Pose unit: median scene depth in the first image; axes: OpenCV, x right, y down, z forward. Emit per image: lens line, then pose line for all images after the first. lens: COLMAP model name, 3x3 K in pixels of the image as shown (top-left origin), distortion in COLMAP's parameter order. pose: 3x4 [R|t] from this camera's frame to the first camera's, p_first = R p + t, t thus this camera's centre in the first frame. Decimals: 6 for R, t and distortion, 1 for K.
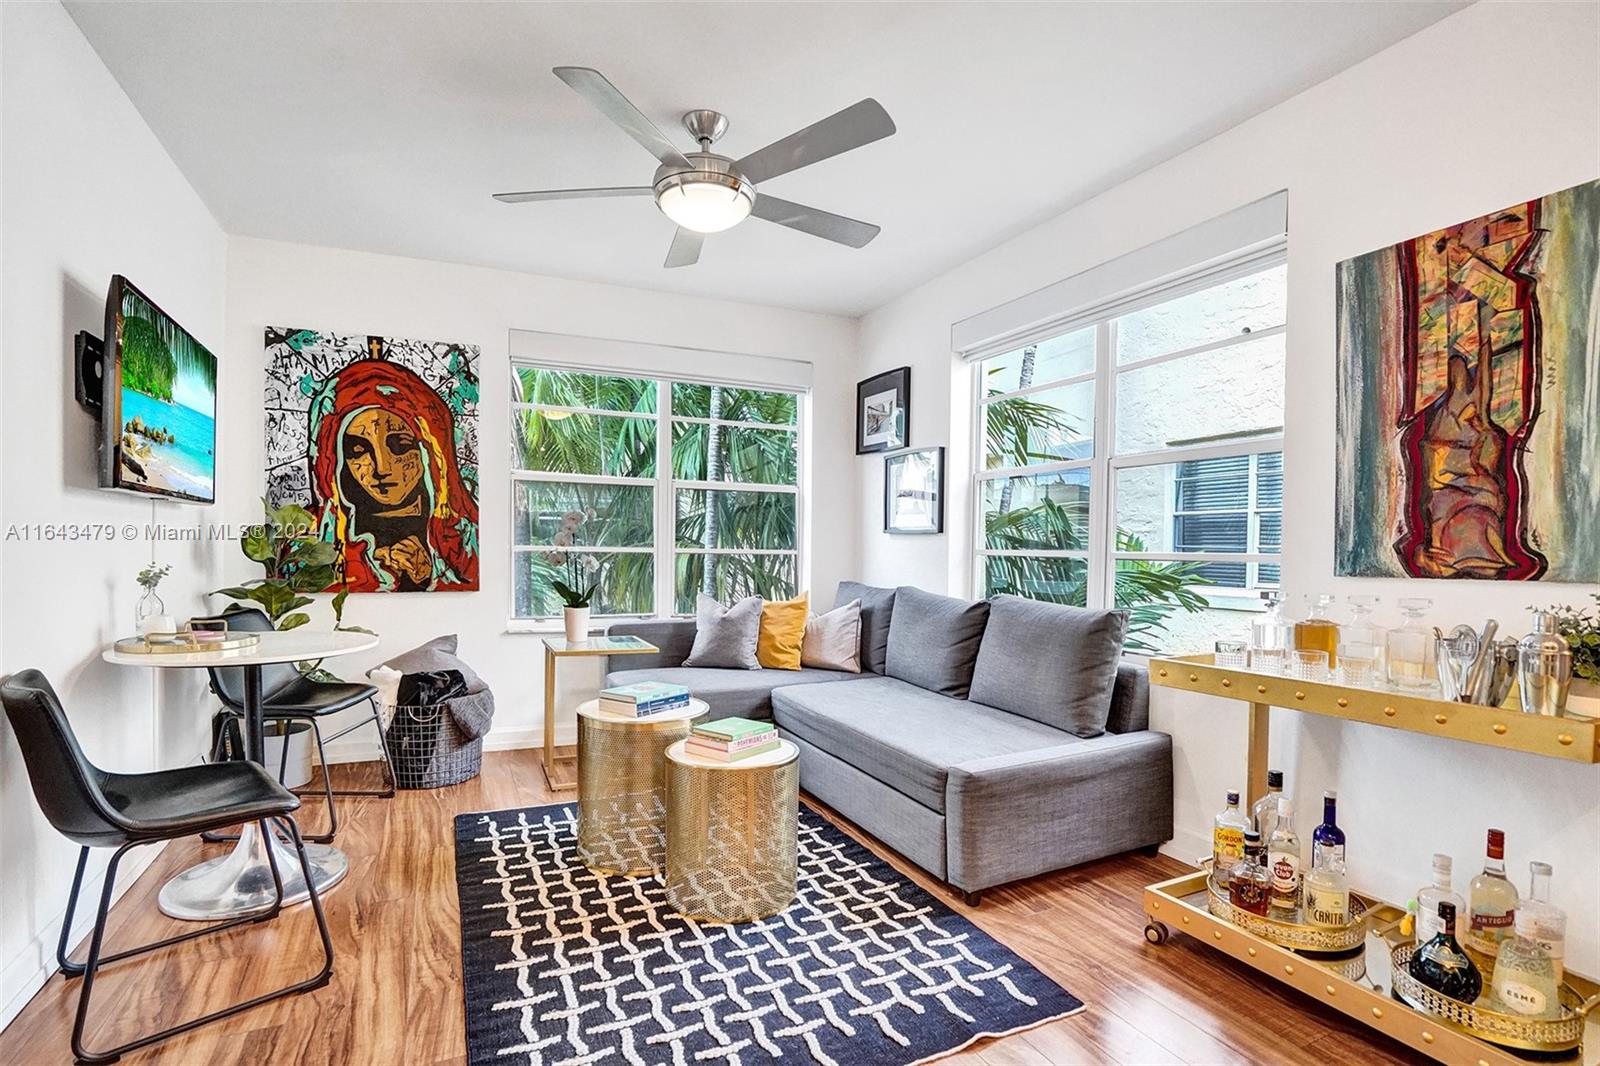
lens RADIAL K [[777.8, 0, 802.1], [0, 777.8, 564.4], [0, 0, 1]] dist [-0.065083, 0.026211]
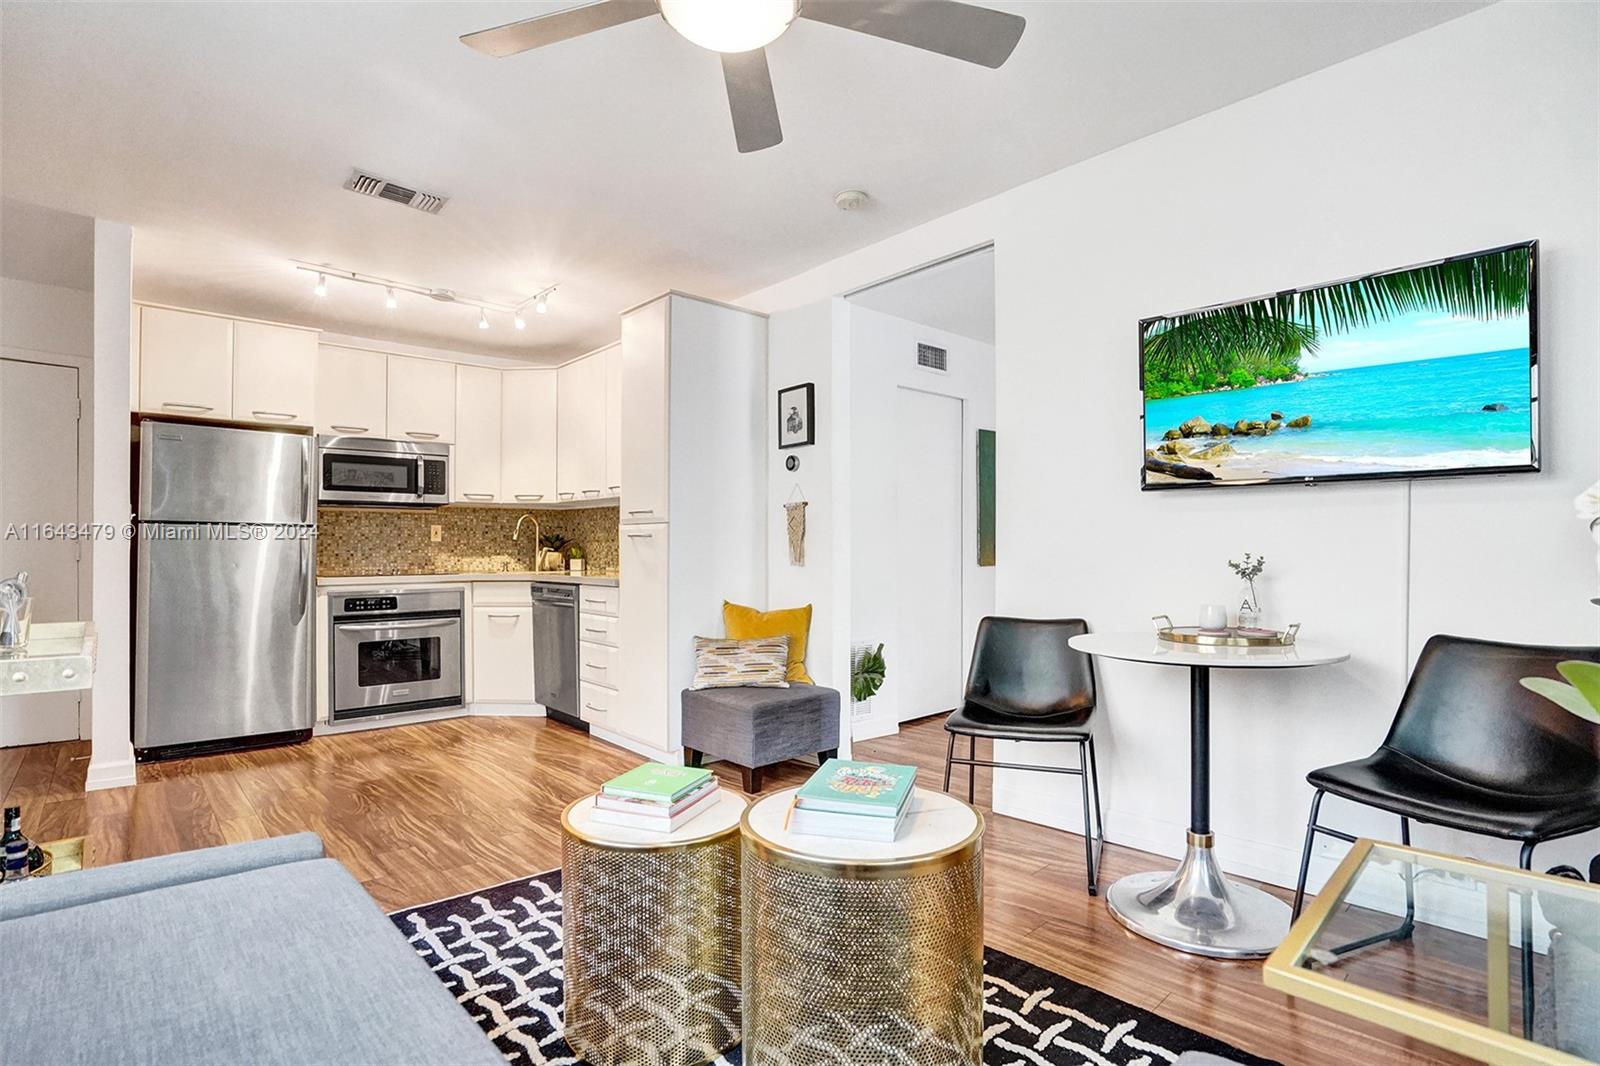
lens RADIAL K [[763.9, 0, 799.0], [0, 763.9, 537.8], [0, 0, 1]] dist [-0.058322, 0.022870]
pose [[-0.953395, -0.023695, -0.300795, 0.003425], [-0.024889, 0.999690, 0.000135, -0.012677], [0.300698, 0.007615, -0.953689, 1.668303]]
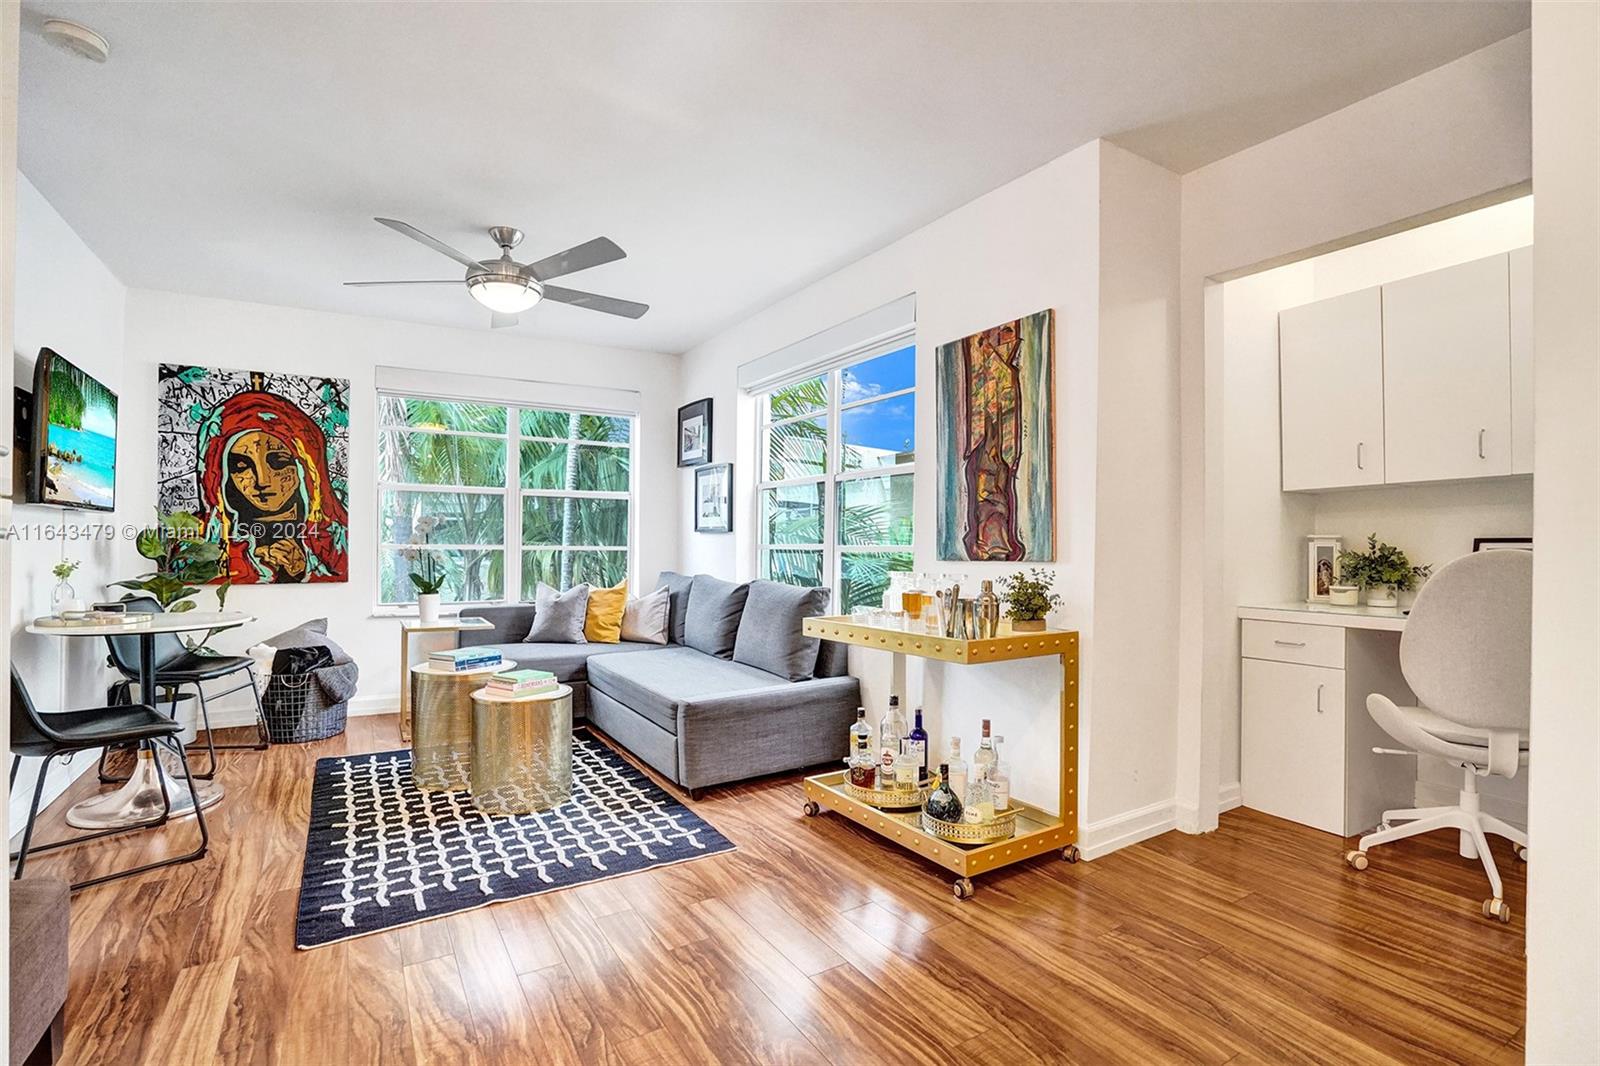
lens RADIAL K [[763.9, 0, 799.0], [0, 763.9, 537.8], [0, 0, 1]] dist [-0.058322, 0.022870]
pose [[0.994590, -0.007018, 0.103644, 0.257354], [0.010123, 0.999515, -0.029455, 0.011014], [-0.103387, 0.030345, 0.994178, -0.386055]]
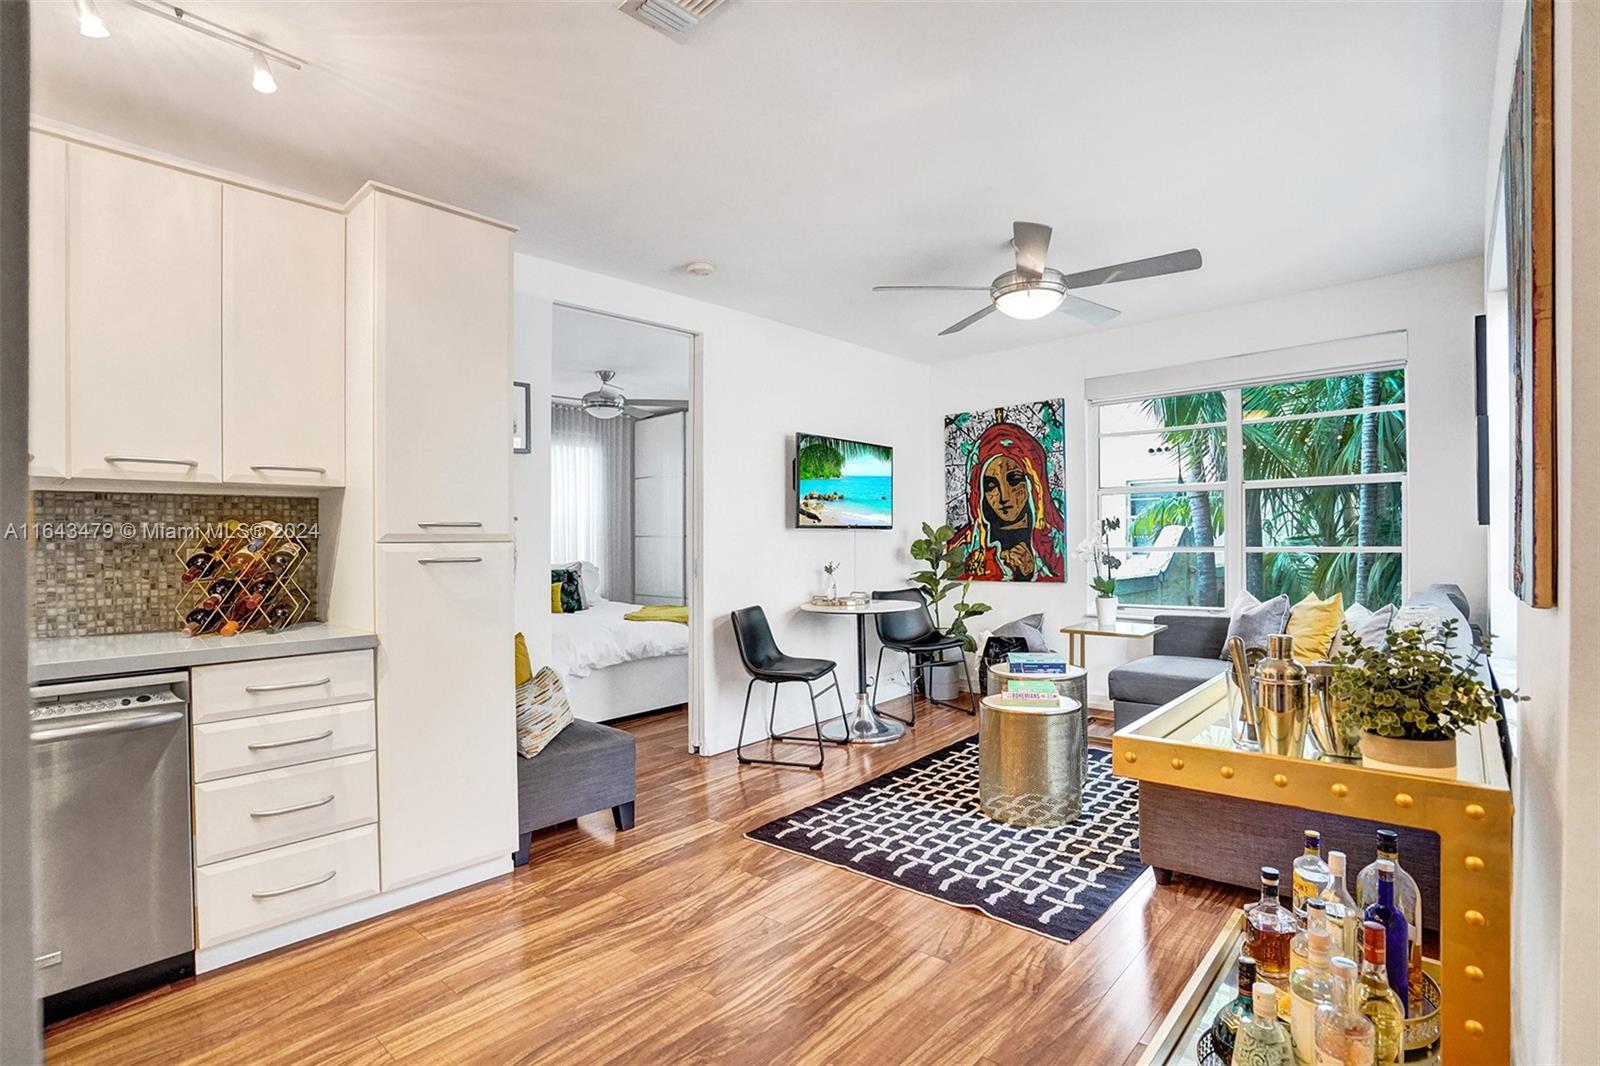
lens RADIAL K [[763.9, 0, 799.0], [0, 763.9, 537.8], [0, 0, 1]] dist [-0.058322, 0.022870]
pose [[0.384594, -0.023678, -0.922782, 0.970317], [-0.000989, 0.999660, -0.026063, -0.012576], [0.923085, 0.010937, 0.384439, 0.115709]]
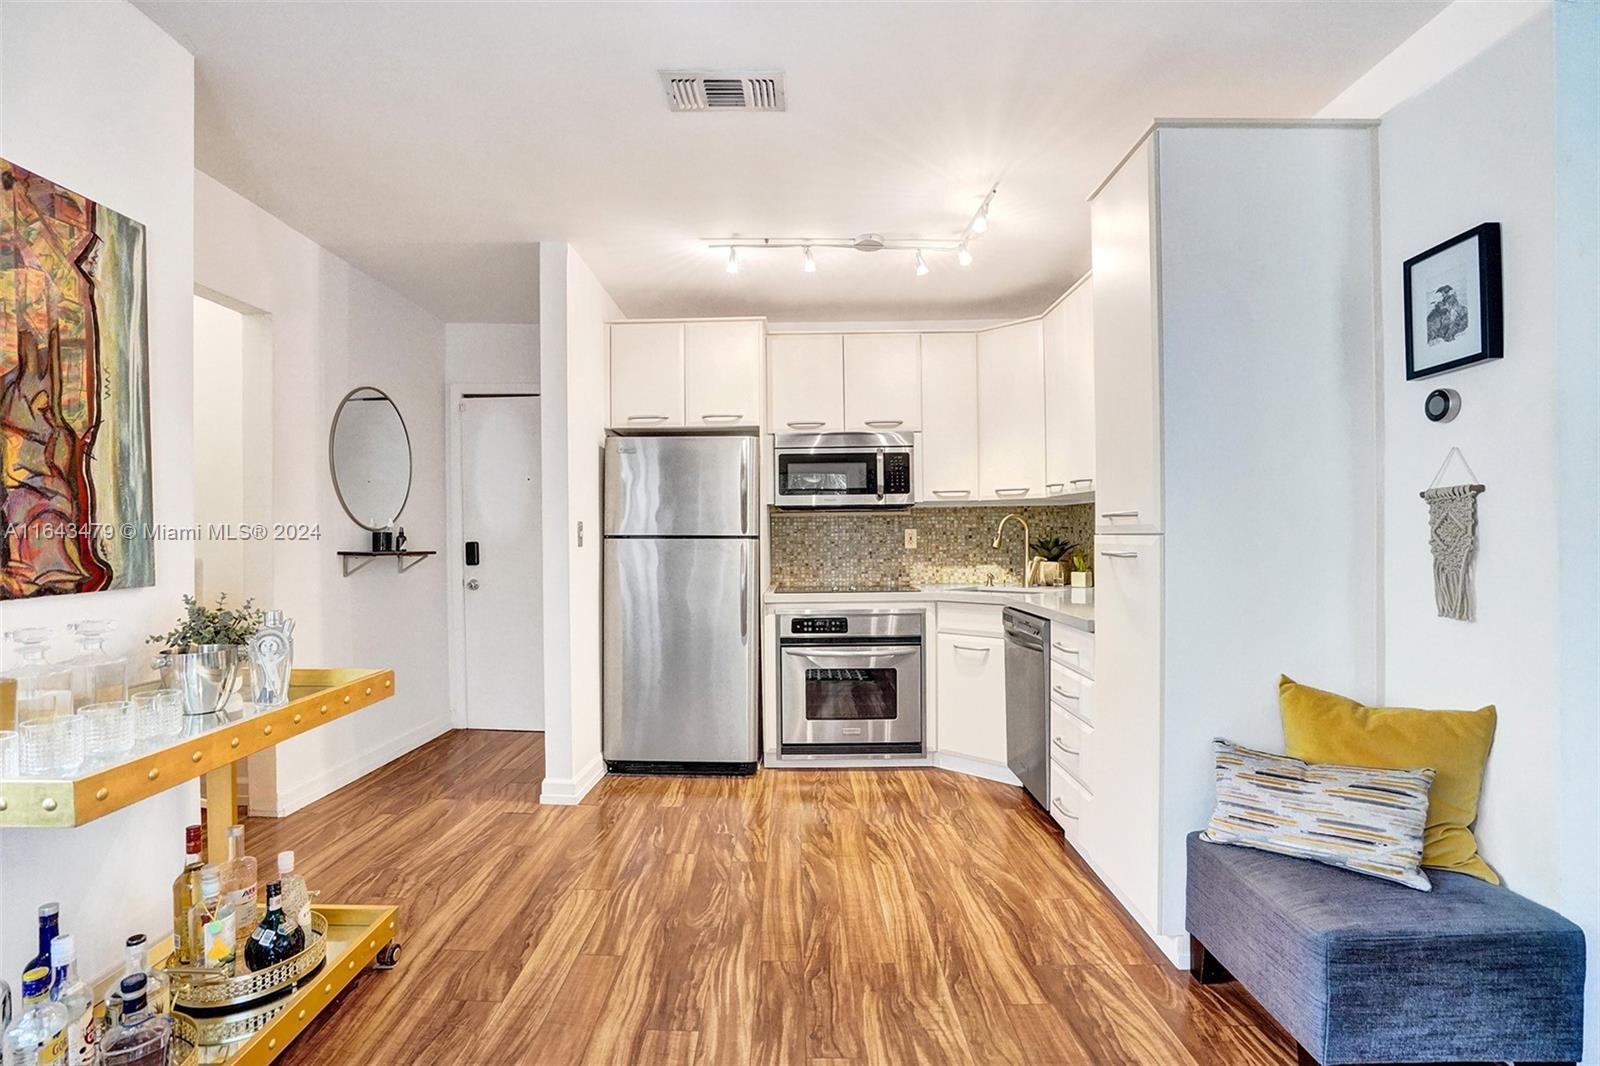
lens RADIAL K [[763.9, 0, 799.0], [0, 763.9, 537.8], [0, 0, 1]] dist [-0.058322, 0.022870]
pose [[-0.905428, -0.013591, 0.424282, -0.194535], [-0.001055, 0.999556, 0.029767, -0.056608], [-0.424499, 0.026504, -0.905041, 1.083057]]
